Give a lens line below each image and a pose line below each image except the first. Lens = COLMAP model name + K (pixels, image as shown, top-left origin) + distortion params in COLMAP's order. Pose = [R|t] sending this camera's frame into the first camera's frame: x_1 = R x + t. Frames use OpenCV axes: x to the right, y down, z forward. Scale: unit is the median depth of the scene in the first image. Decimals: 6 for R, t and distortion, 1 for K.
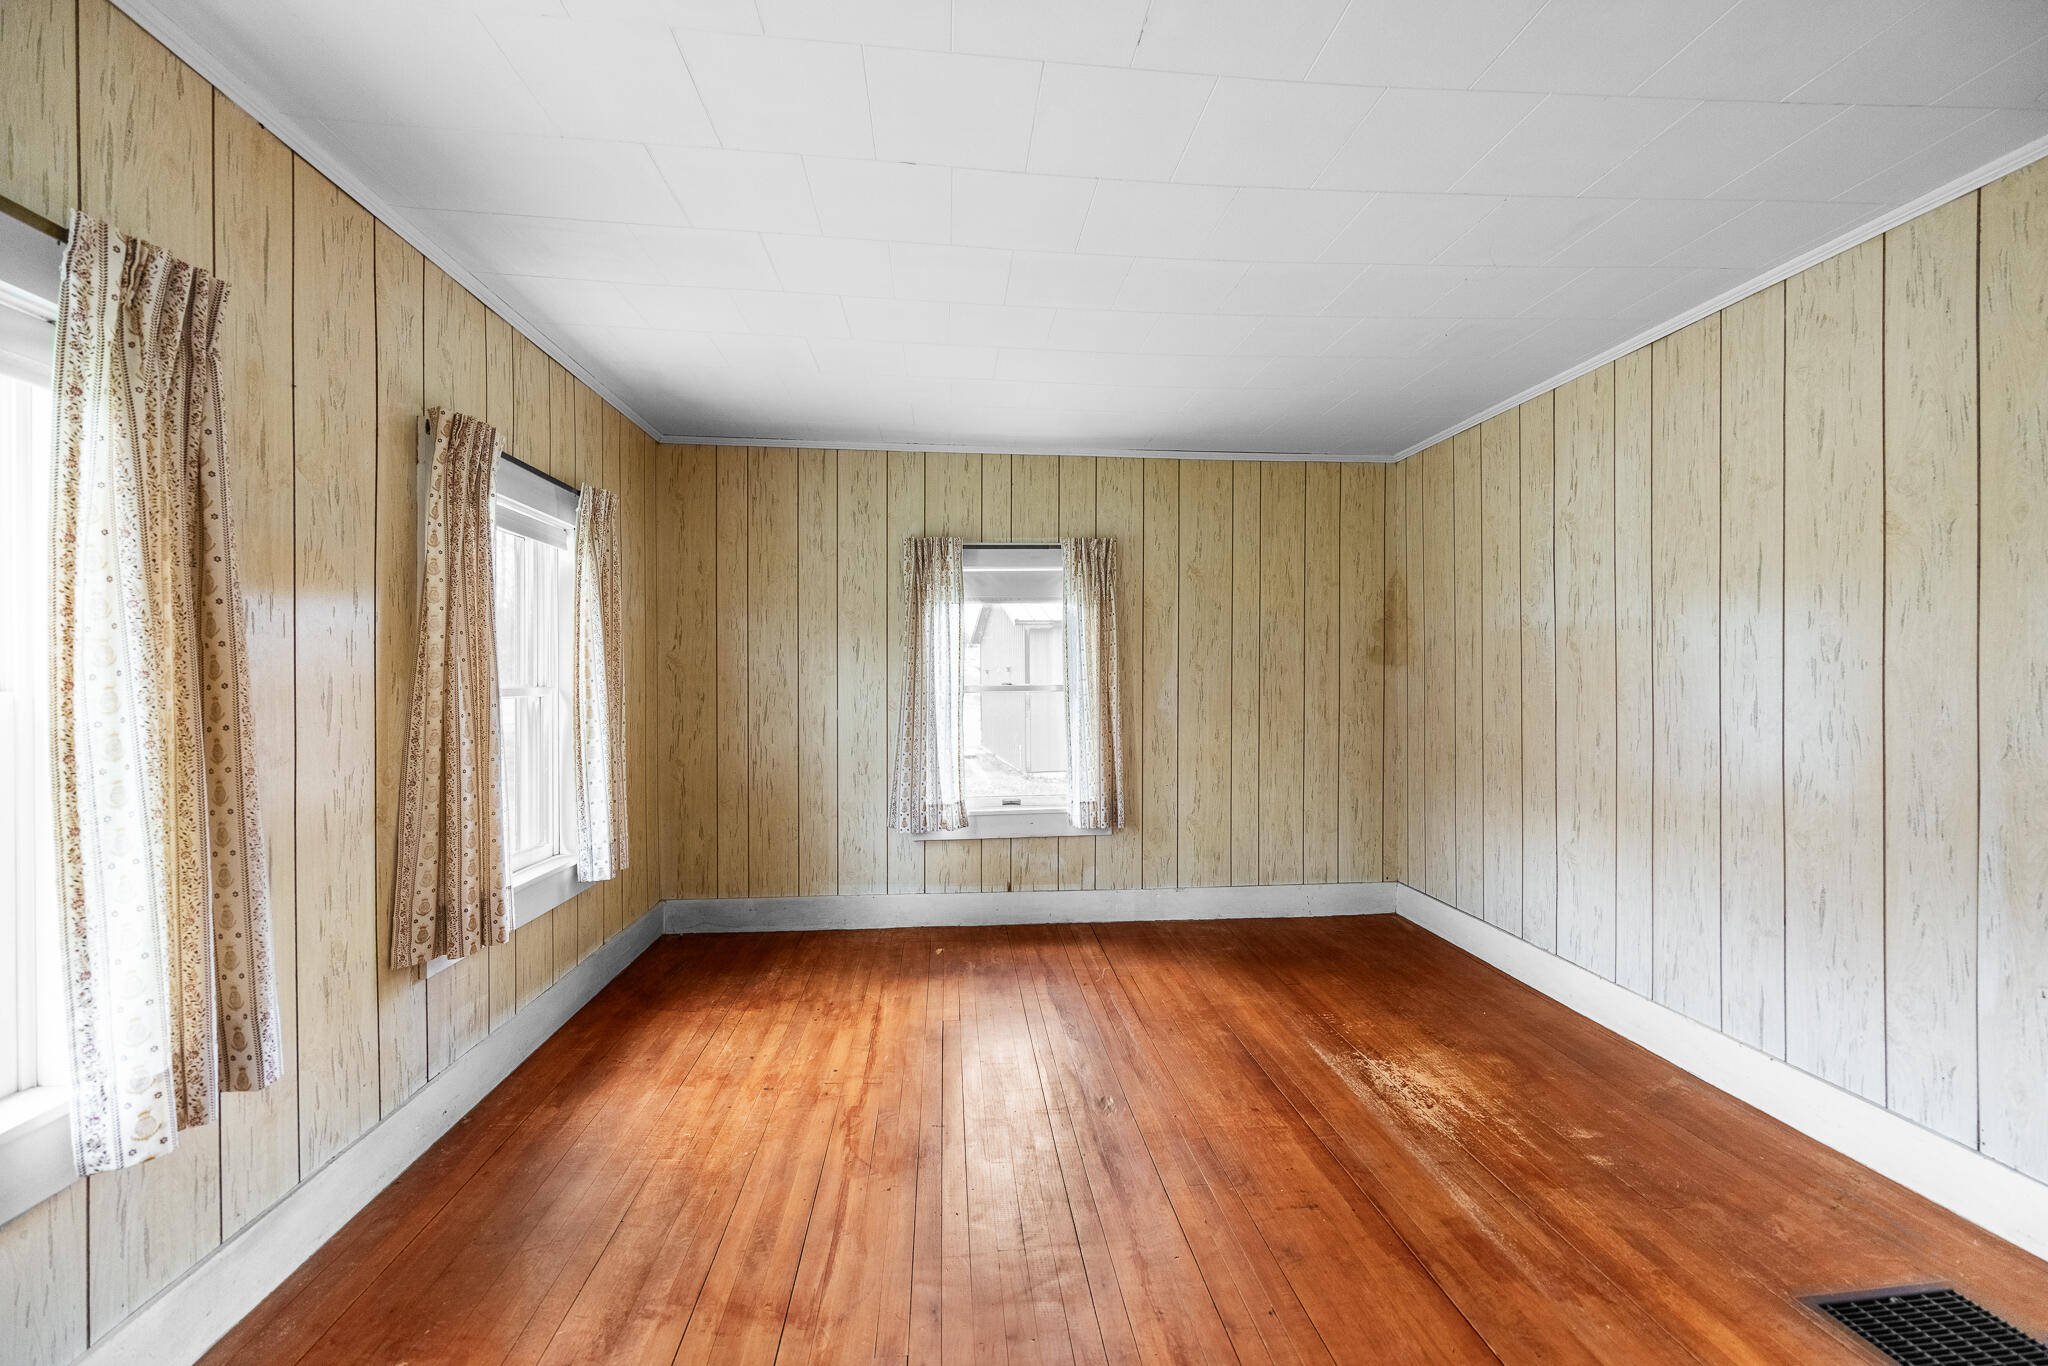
lens RADIAL K [[843.8, 0, 1018.9], [0, 843.8, 682.8], [0, 0, 1]] dist [0.013303, 0.000047]
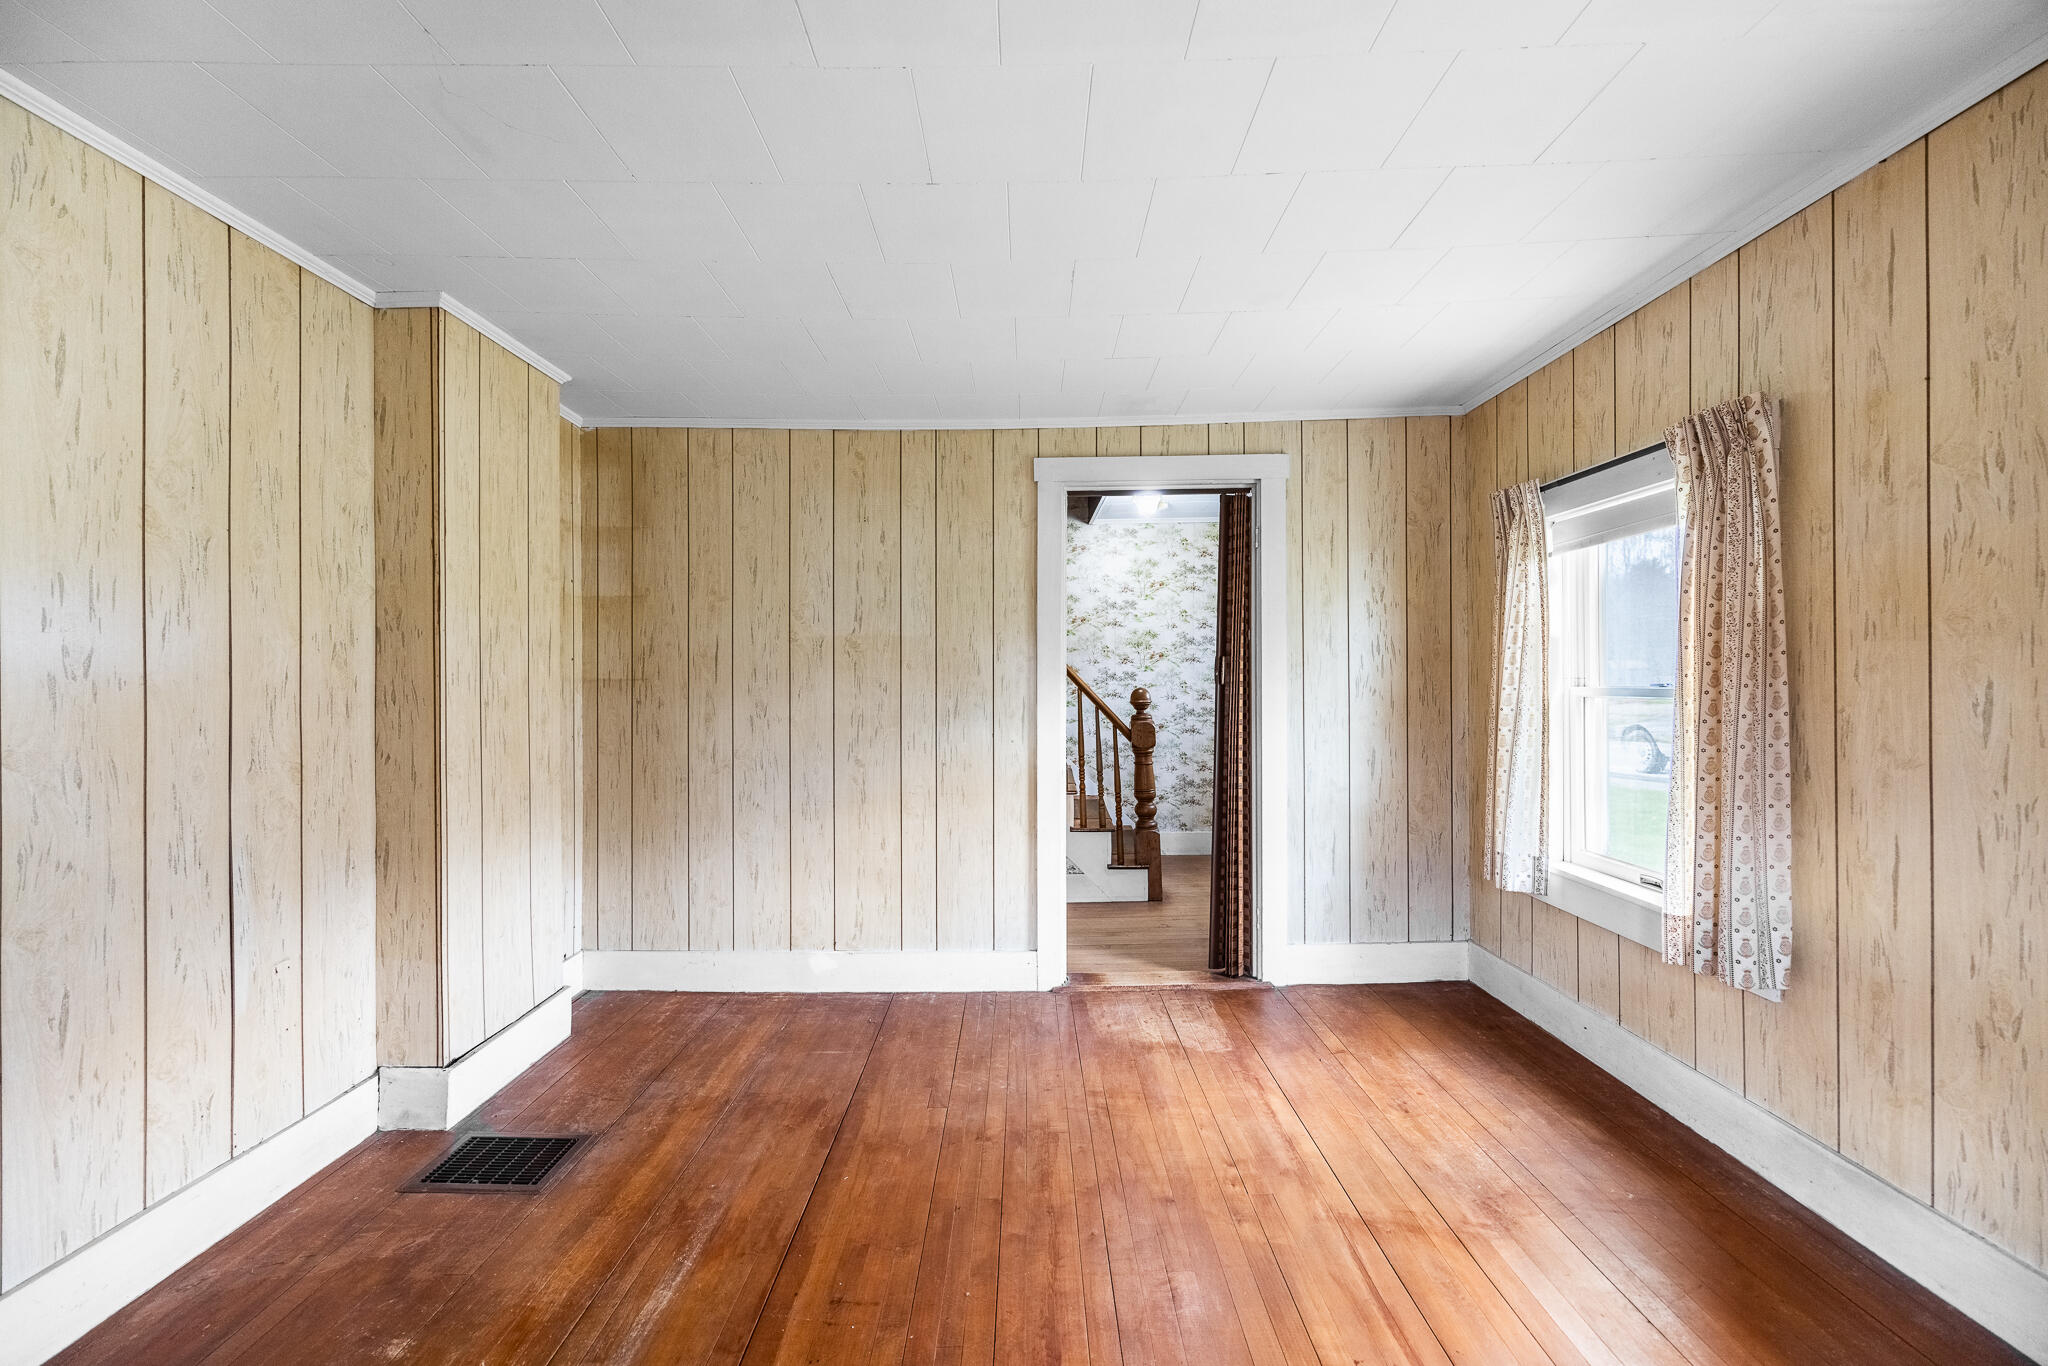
lens RADIAL K [[843.8, 0, 1018.9], [0, 843.8, 682.8], [0, 0, 1]] dist [0.013303, 0.000047]
pose [[-0.994758, 0.010415, 0.101727, 0.067087], [0.011262, 0.999907, 0.007754, -0.020905], [-0.101637, 0.008859, -0.994782, 1.850093]]
